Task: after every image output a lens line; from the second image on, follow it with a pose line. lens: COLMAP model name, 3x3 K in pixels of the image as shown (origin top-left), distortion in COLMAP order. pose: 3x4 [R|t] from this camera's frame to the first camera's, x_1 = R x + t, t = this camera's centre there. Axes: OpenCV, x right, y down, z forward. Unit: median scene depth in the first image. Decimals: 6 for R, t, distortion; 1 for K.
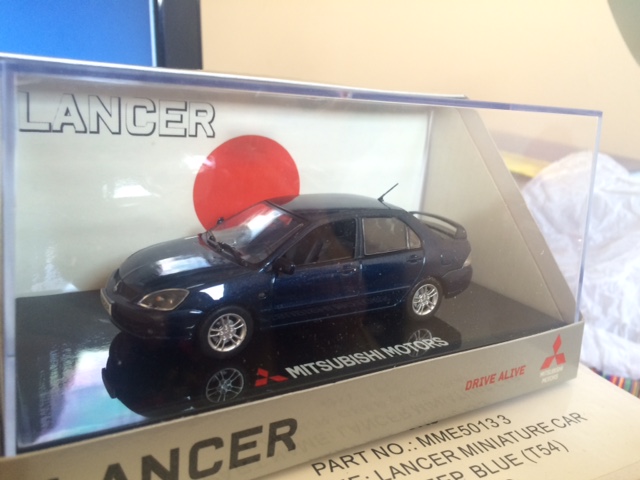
lens RADIAL K [[442.4, 0, 336.1], [0, 442.4, 240.4], [0, 0, 1]] dist [0.052418, -0.078837]
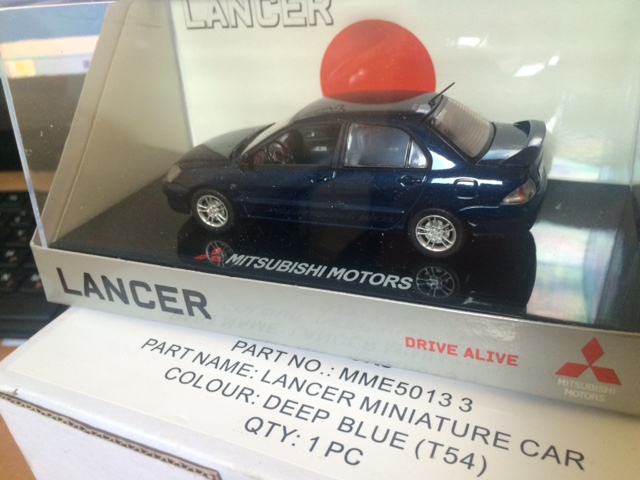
lens RADIAL K [[442.4, 0, 336.1], [0, 442.4, 240.4], [0, 0, 1]] dist [0.052418, -0.078837]
pose [[0.714226, 0.258360, -0.650485, 0.572469], [-0.105045, 0.958419, 0.265327, -0.045764], [0.691988, -0.121173, 0.711667, 0.295432]]
